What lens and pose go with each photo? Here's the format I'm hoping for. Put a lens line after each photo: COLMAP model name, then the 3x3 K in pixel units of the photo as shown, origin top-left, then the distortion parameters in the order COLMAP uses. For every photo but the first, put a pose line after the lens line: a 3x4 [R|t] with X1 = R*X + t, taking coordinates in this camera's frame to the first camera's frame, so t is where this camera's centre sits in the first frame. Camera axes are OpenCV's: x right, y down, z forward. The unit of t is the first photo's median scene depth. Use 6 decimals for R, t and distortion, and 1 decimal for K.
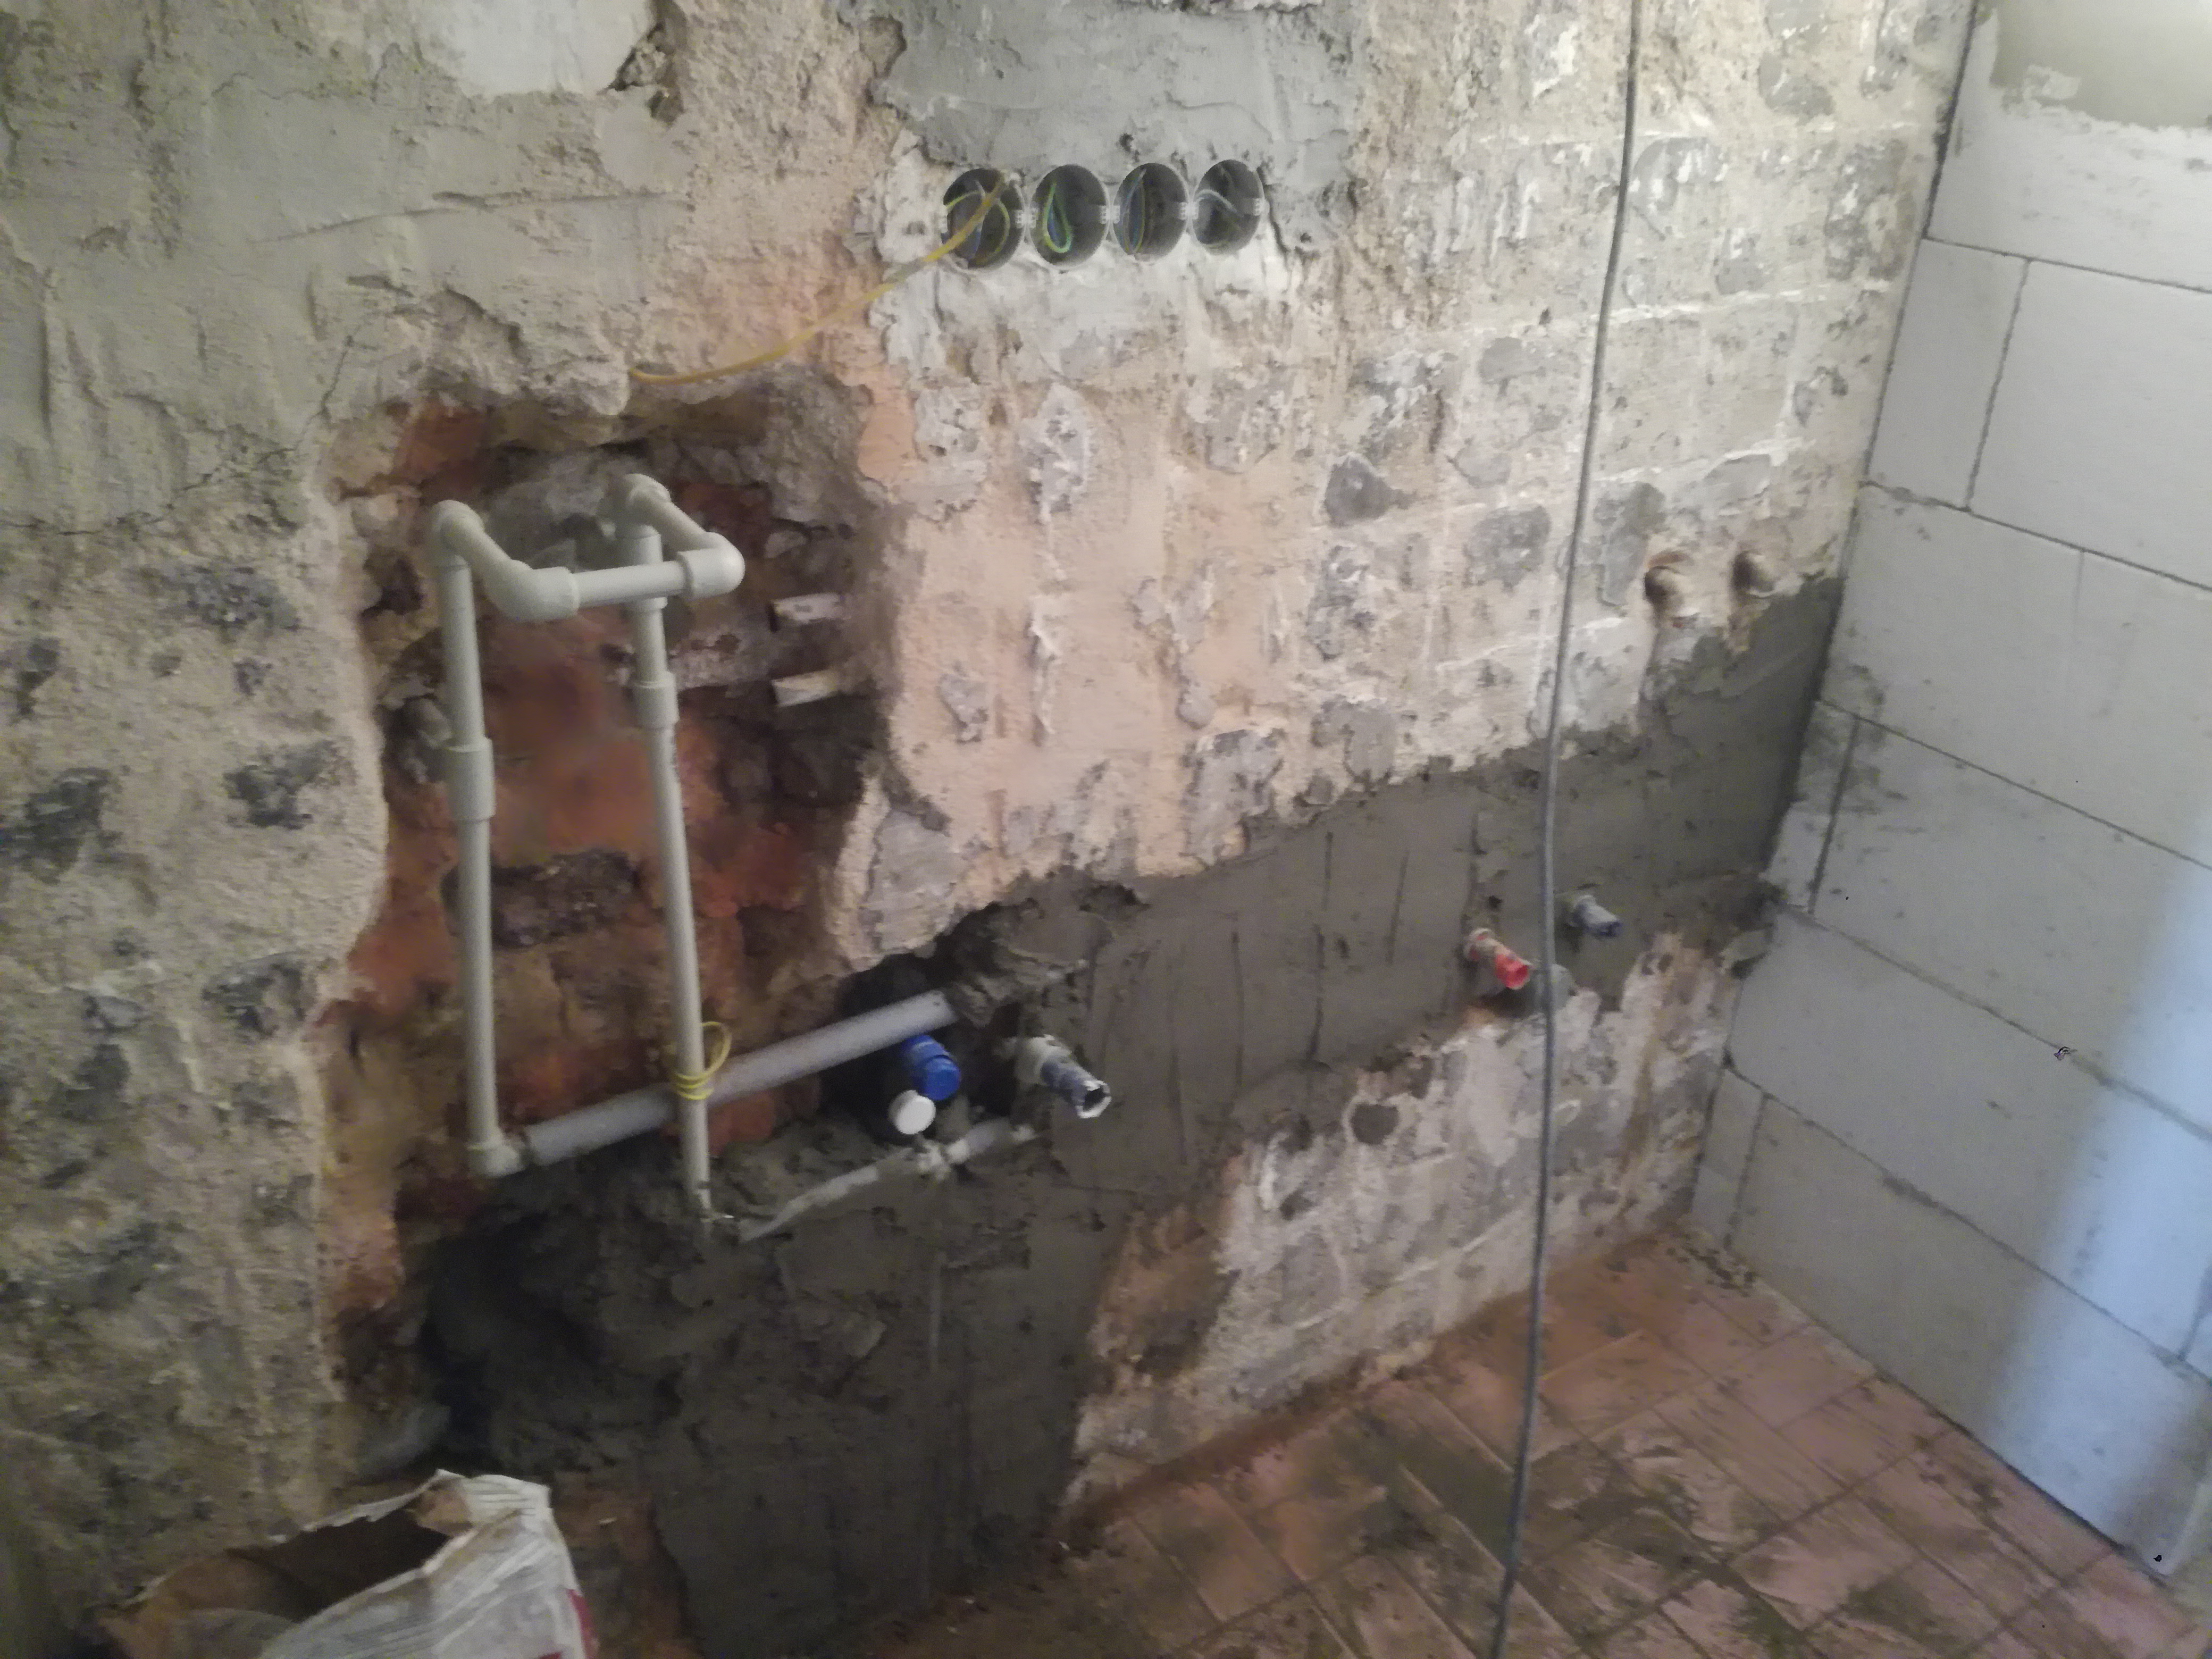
lens RADIAL K [[1849.1, 0, 1107.6], [0, 1849.1, 845.0], [0, 0, 1]] dist [0.048775, -0.016678]
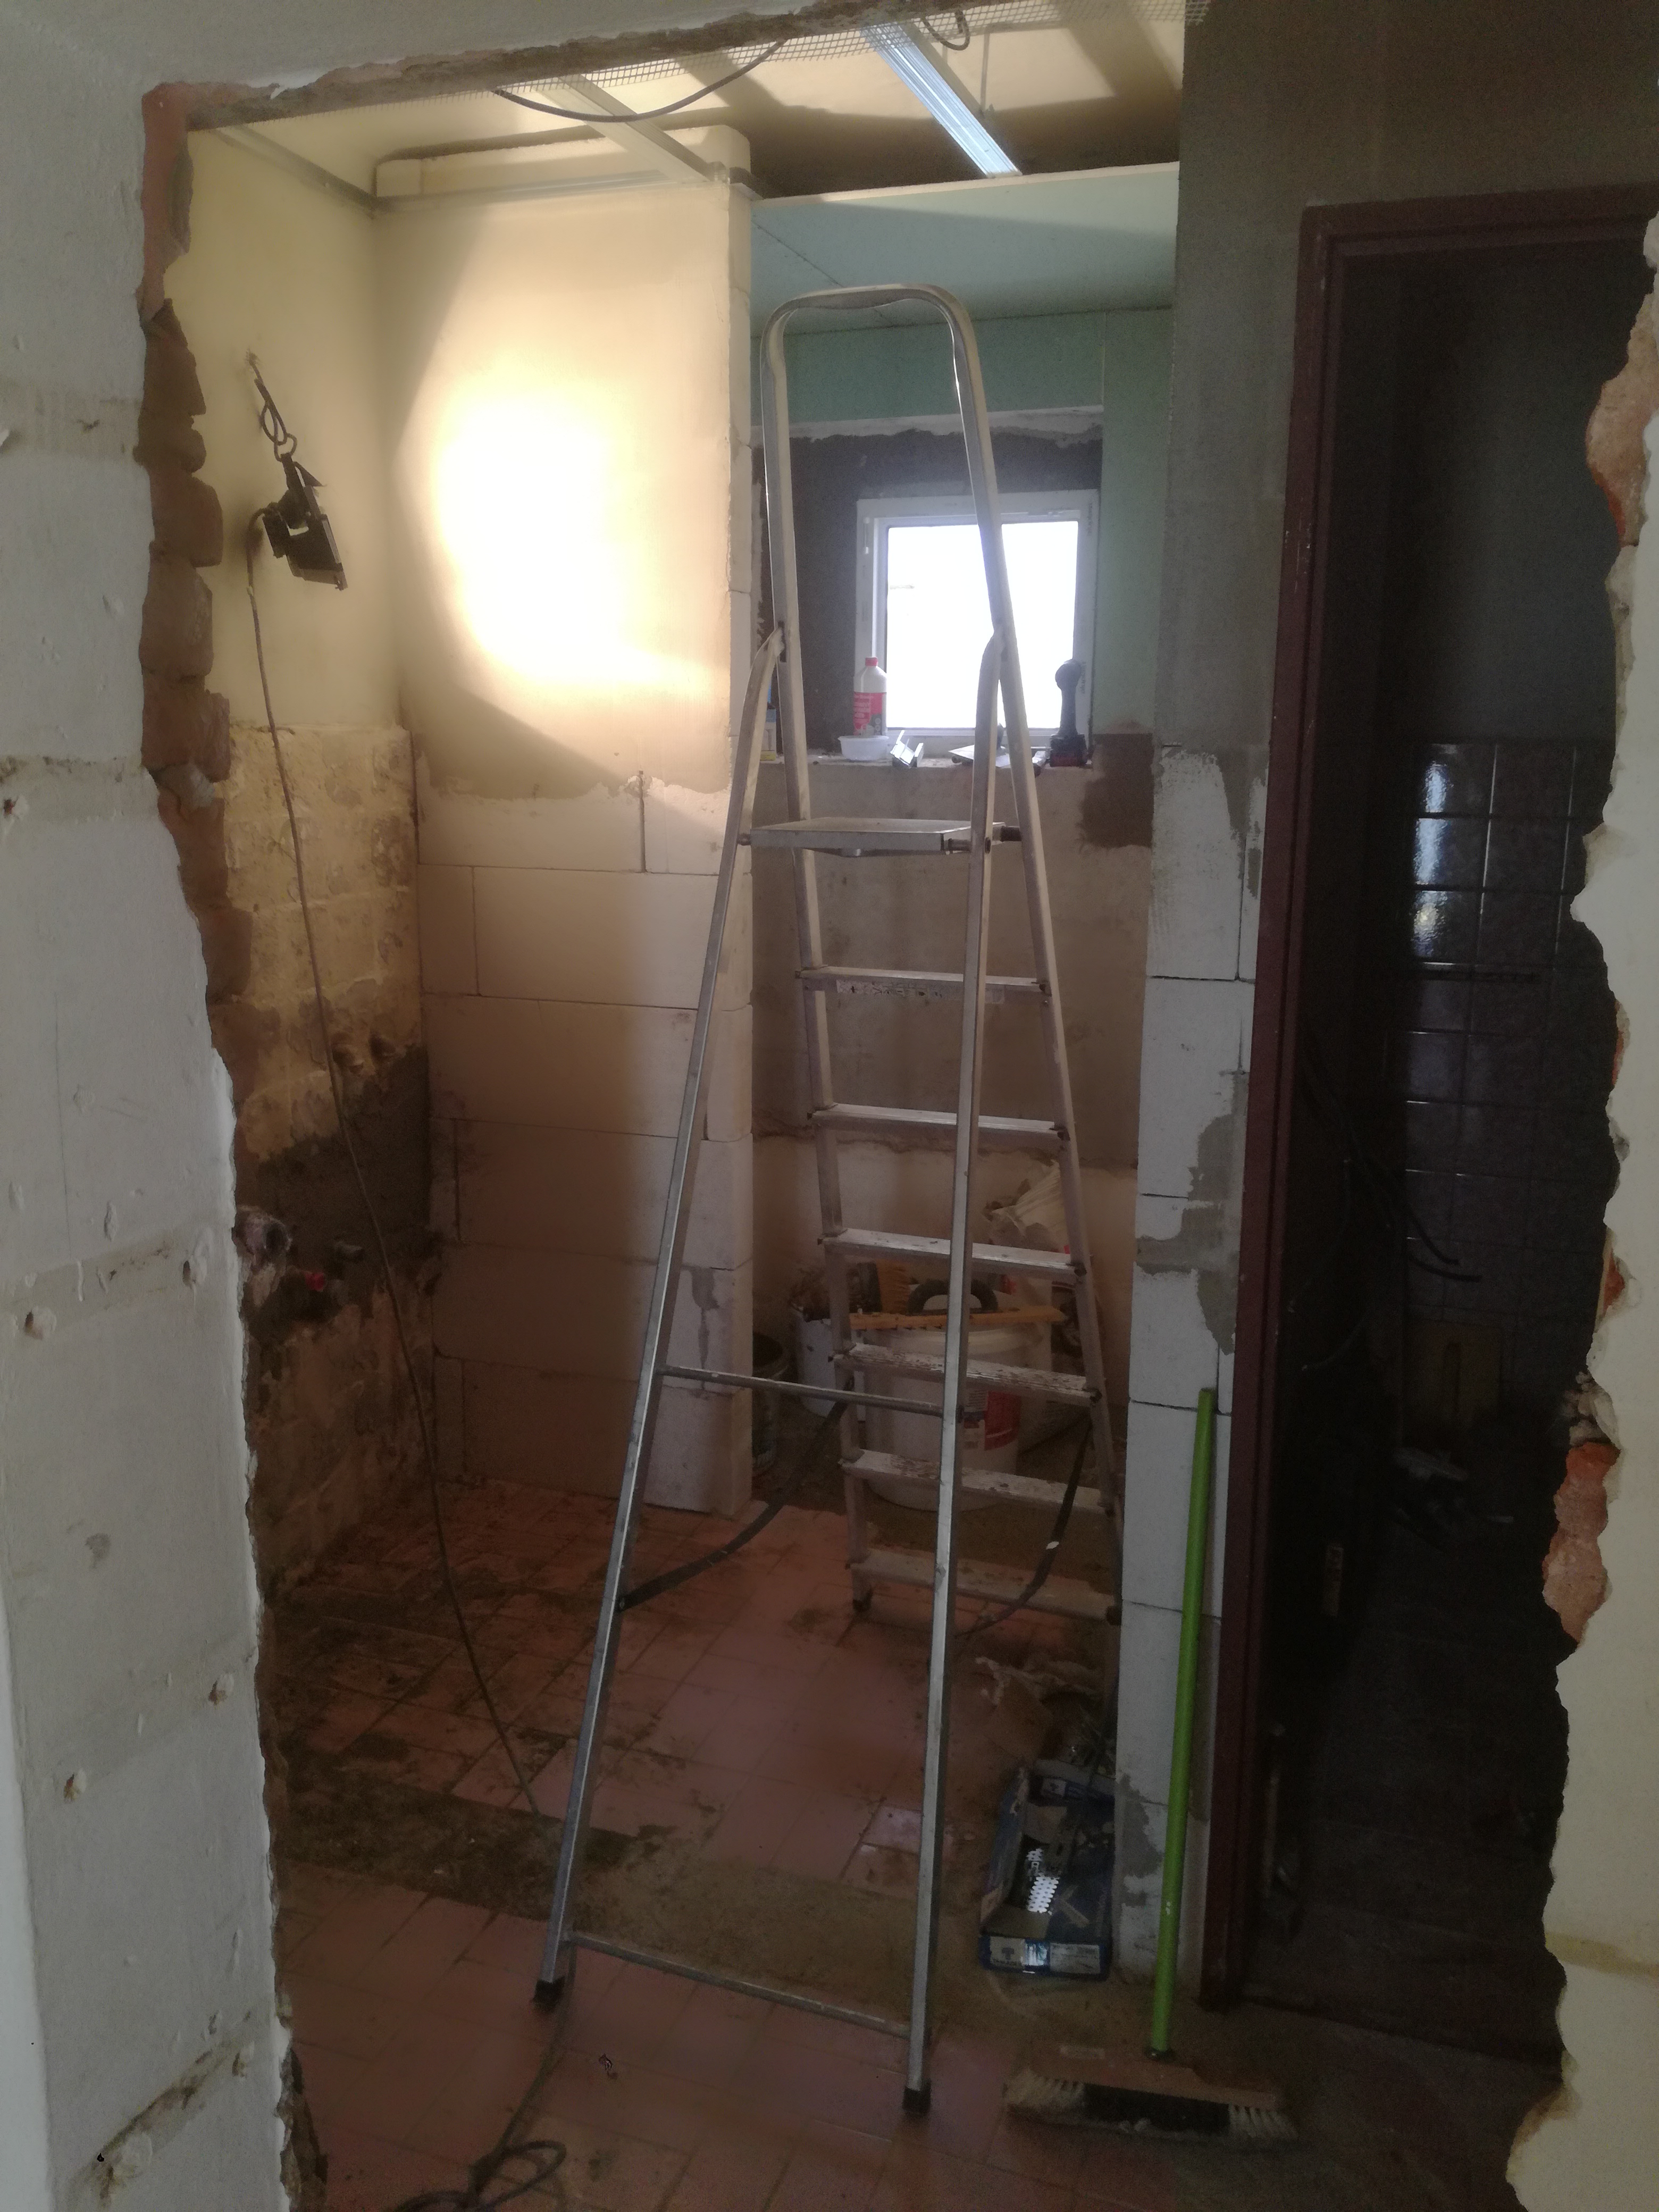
lens RADIAL K [[1824.8, 0, 826.3], [0, 1824.8, 1098.9], [0, 0, 1]] dist [0.009931, -0.006654]
pose [[0.781866, -0.161096, 0.602274, -0.379551], [0.303637, 0.942119, -0.142181, 0.278574], [-0.544509, 0.294039, 0.785526, -0.587735]]
